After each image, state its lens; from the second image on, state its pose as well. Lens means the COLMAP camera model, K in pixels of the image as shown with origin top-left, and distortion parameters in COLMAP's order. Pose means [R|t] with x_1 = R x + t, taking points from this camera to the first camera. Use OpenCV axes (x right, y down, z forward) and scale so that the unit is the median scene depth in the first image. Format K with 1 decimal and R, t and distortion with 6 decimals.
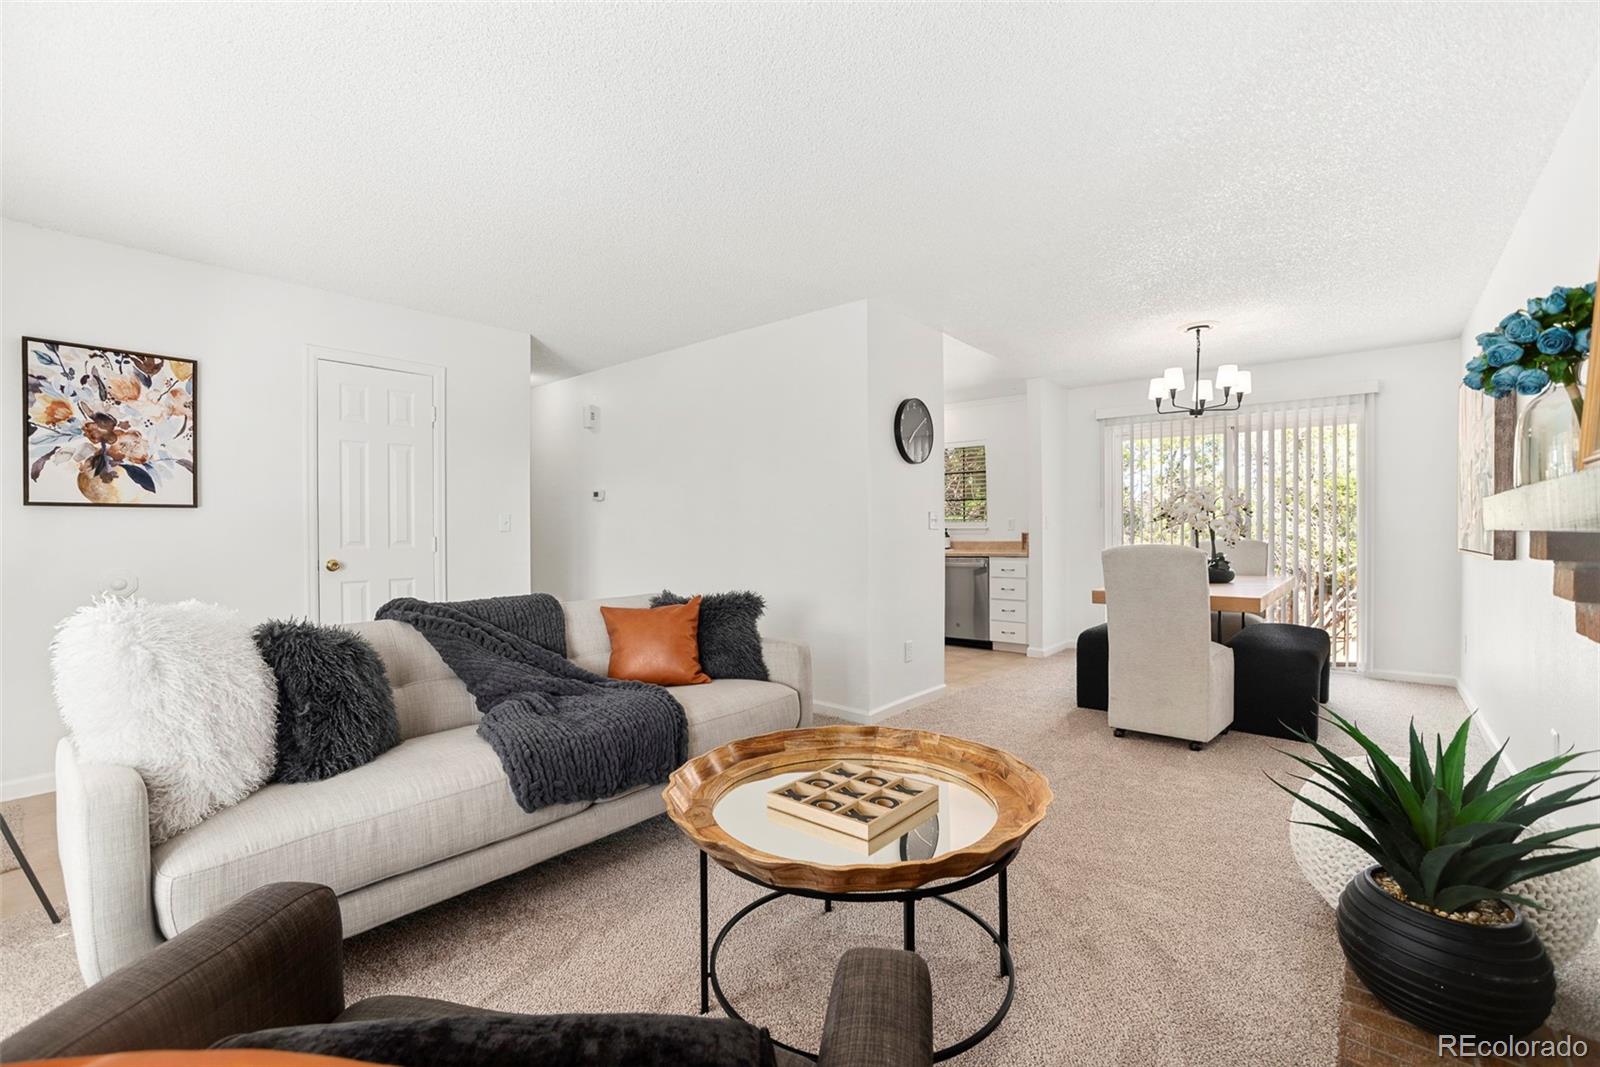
lens RADIAL K [[684.0, 0, 800.0], [0, 684.0, 533.5], [0, 0, 1]] dist [-0.057161, 0.024223]
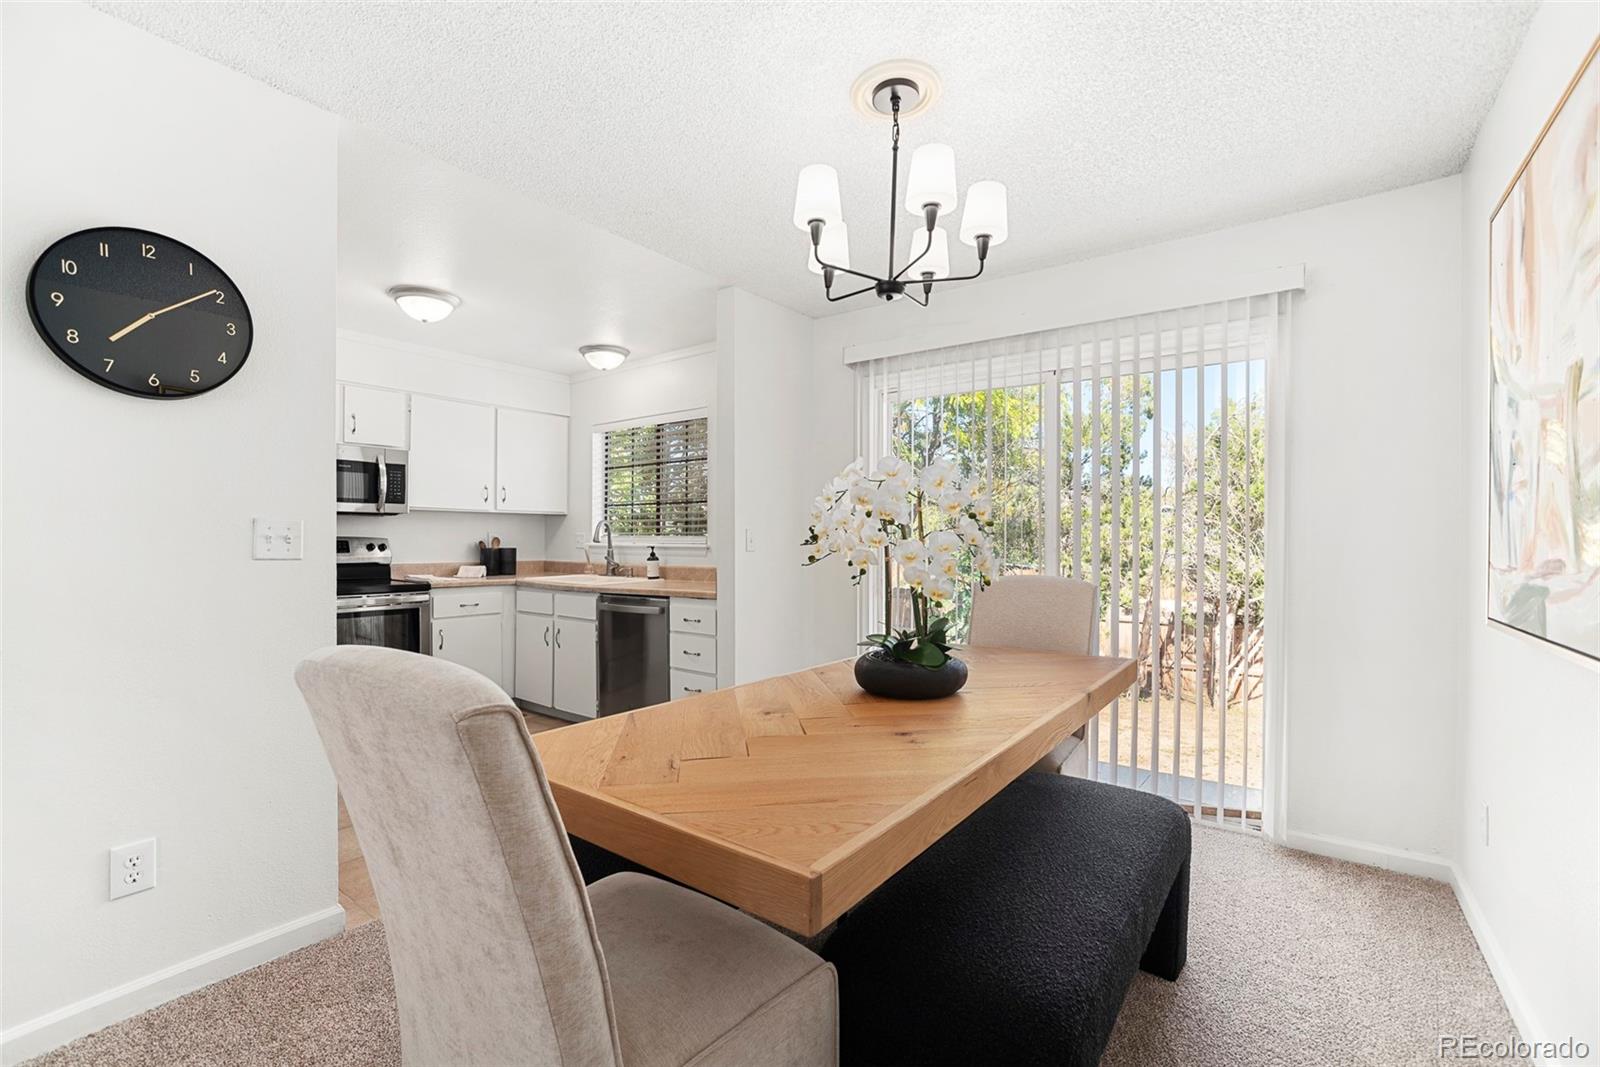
lens RADIAL K [[678.0, 0, 801.8], [0, 678.0, 539.9], [0, 0, 1]] dist [-0.056494, 0.022548]
pose [[0.997865, 0.008408, 0.064766, 1.180741], [-0.008143, 0.999957, -0.004343, -0.046254], [-0.064800, 0.003806, 0.997891, 1.346079]]
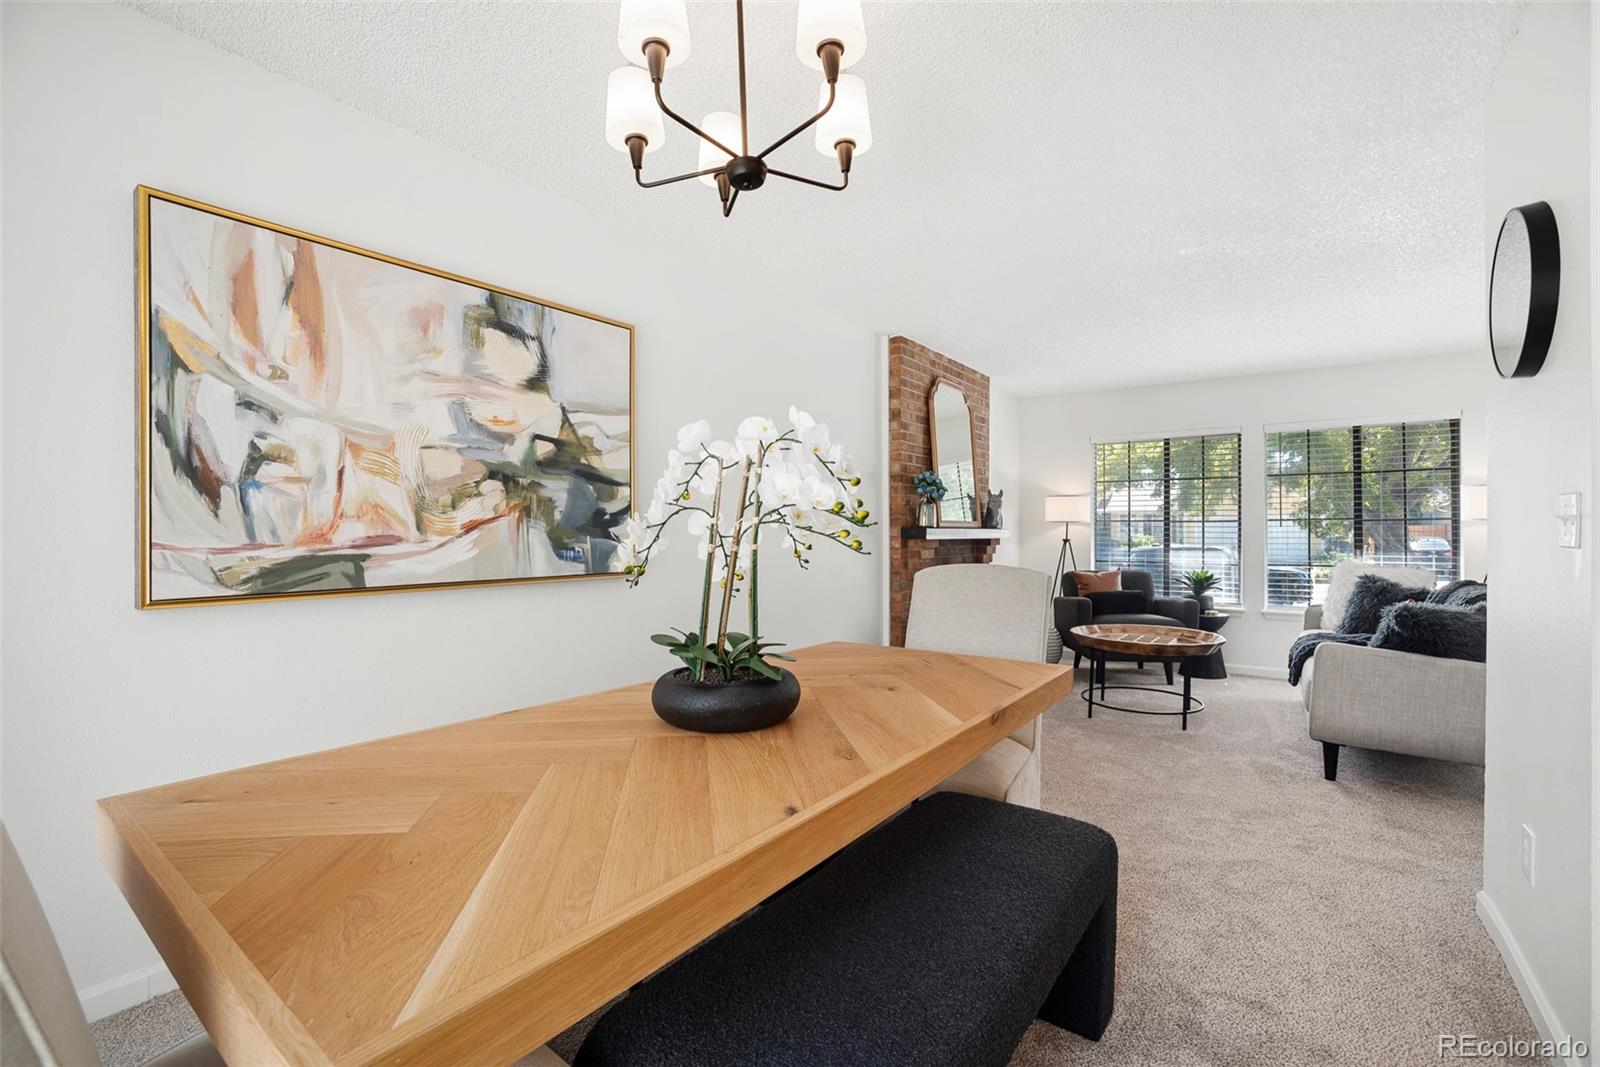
lens RADIAL K [[684.0, 0, 800.0], [0, 684.0, 533.5], [0, 0, 1]] dist [-0.057161, 0.024223]
pose [[-0.998667, 0.009485, -0.050739, 1.347833], [0.009235, 0.999944, 0.005162, -0.038859], [0.050785, 0.004686, -0.998699, 3.000328]]
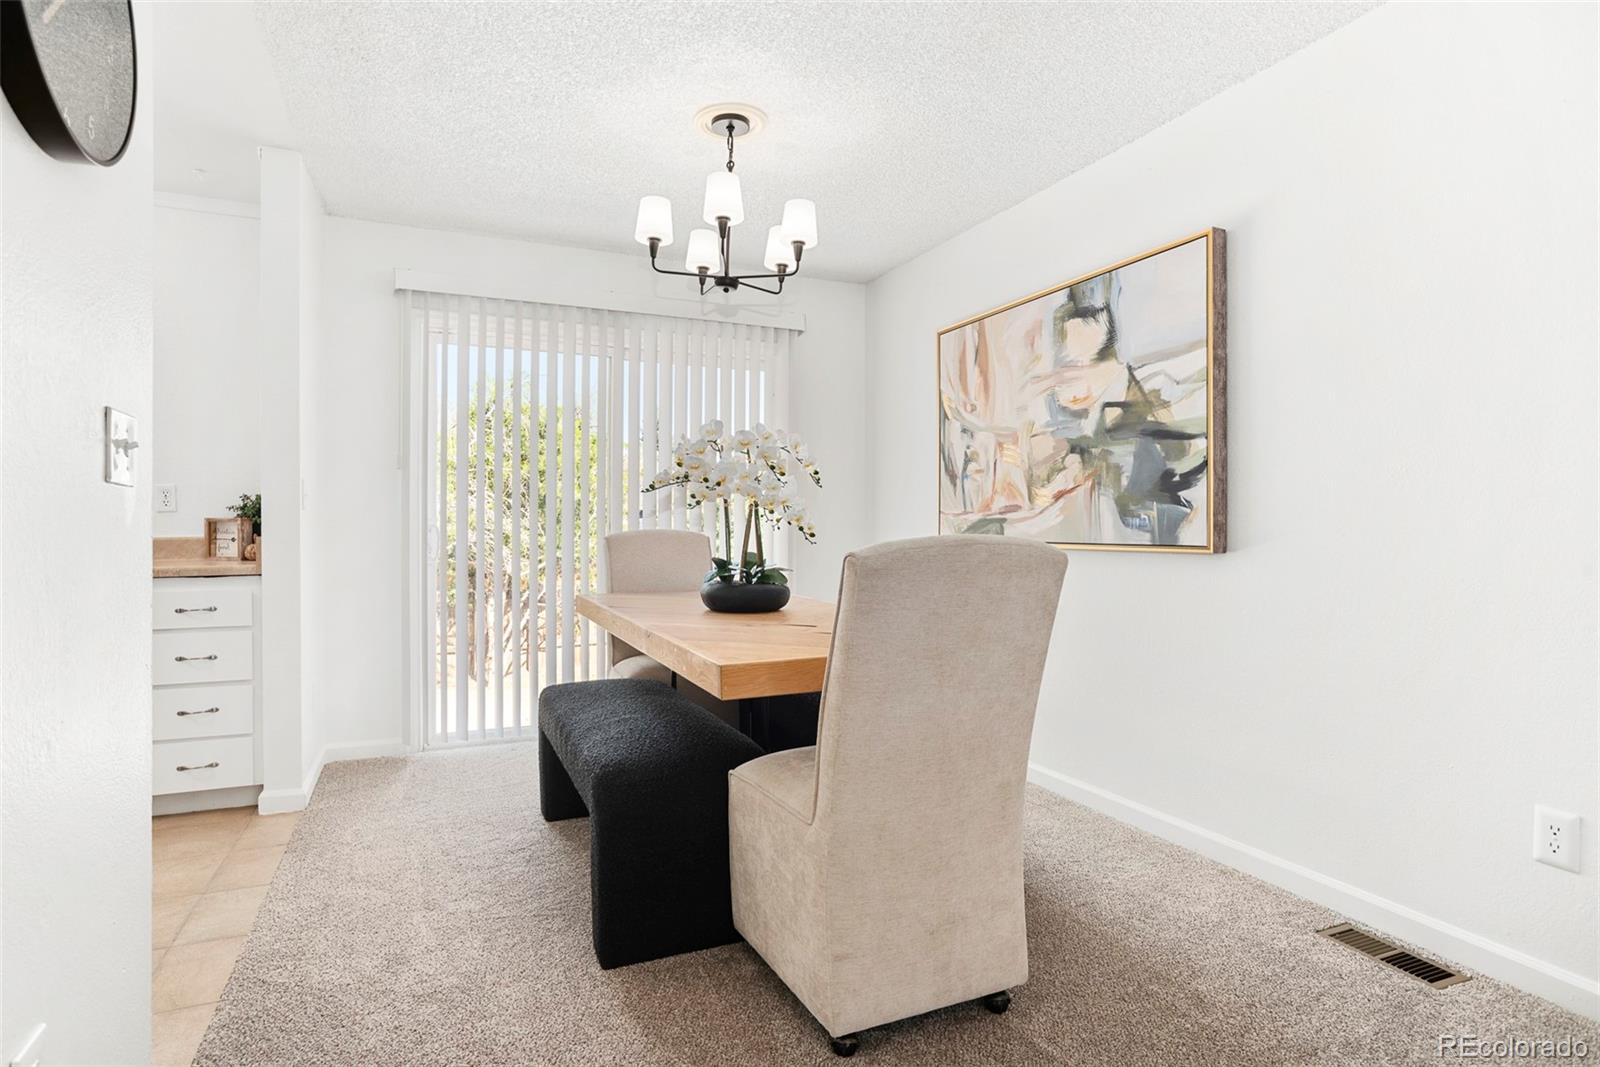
lens RADIAL K [[810.6, 0, 753.5], [0, 810.6, 519.4], [0, 0, 1]] dist [-0.033817, -0.000534]
pose [[0.463723, 0.013874, 0.885872, 0.131643], [-0.001808, 0.999890, -0.014713, 0.021783], [-0.885978, 0.005221, 0.463697, 1.610029]]
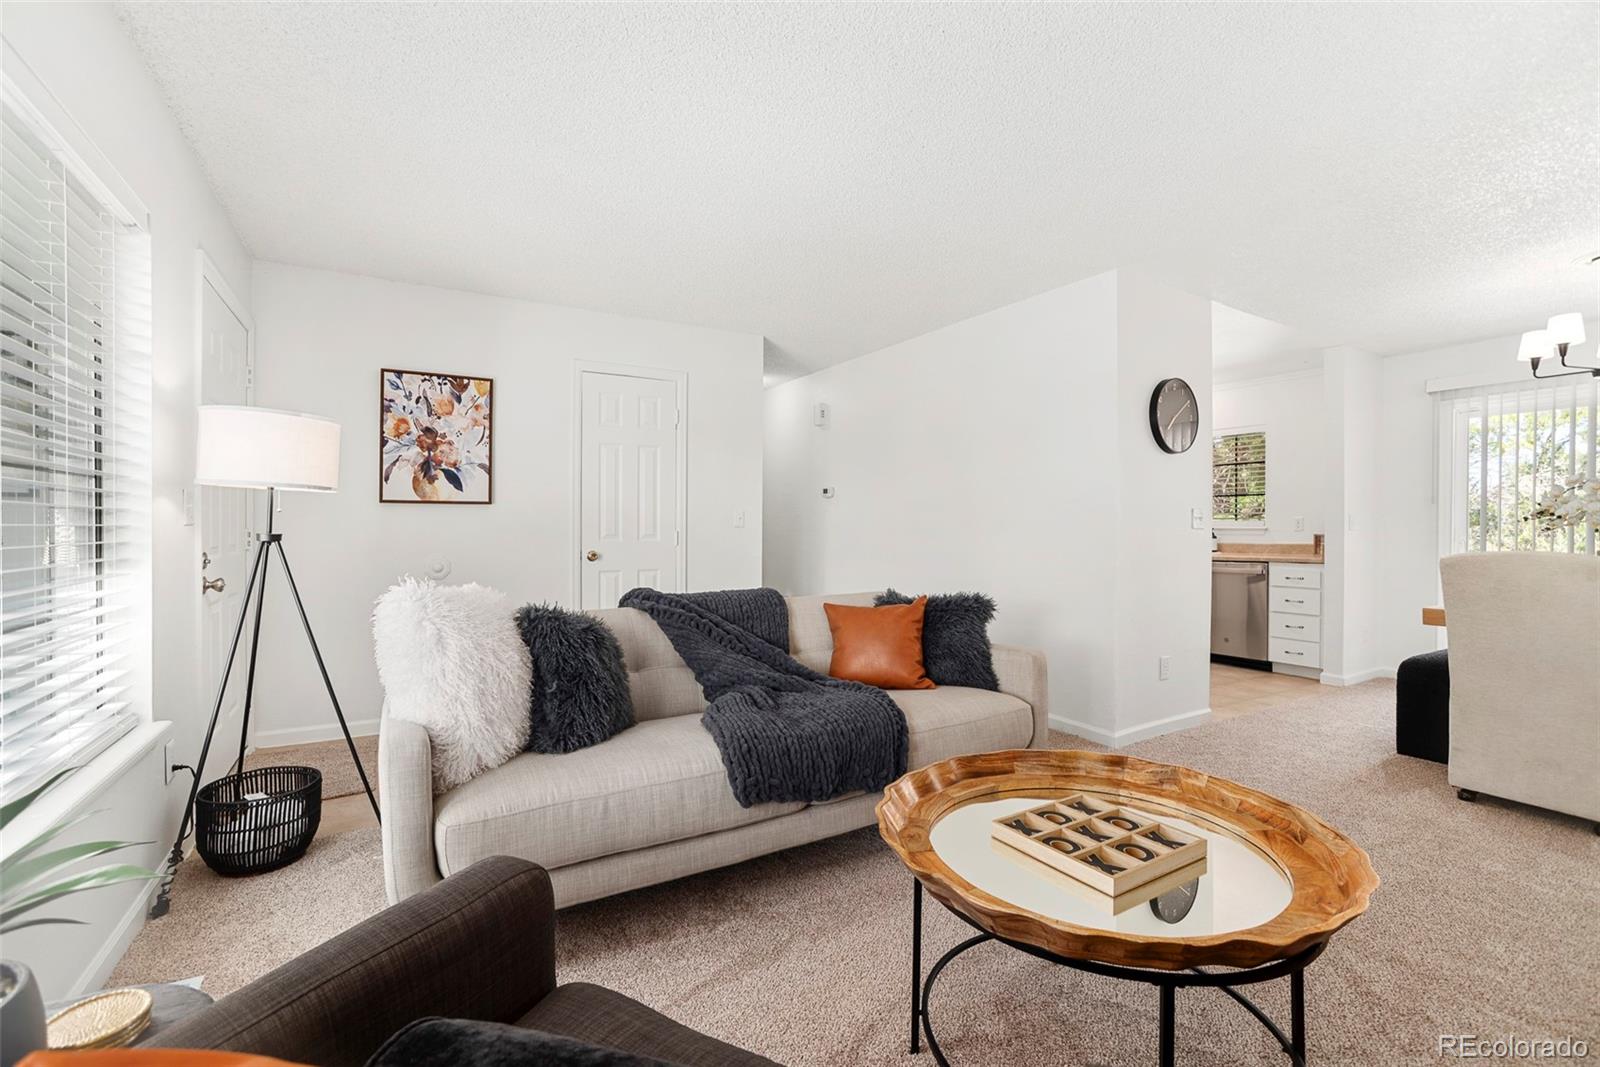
lens RADIAL K [[684.0, 0, 800.0], [0, 684.0, 533.5], [0, 0, 1]] dist [-0.057161, 0.024223]
pose [[0.943848, 0.011206, -0.330190, 0.001780], [-0.010255, 0.999937, 0.004622, 0.002200], [0.330221, -0.000976, 0.943903, 0.064645]]
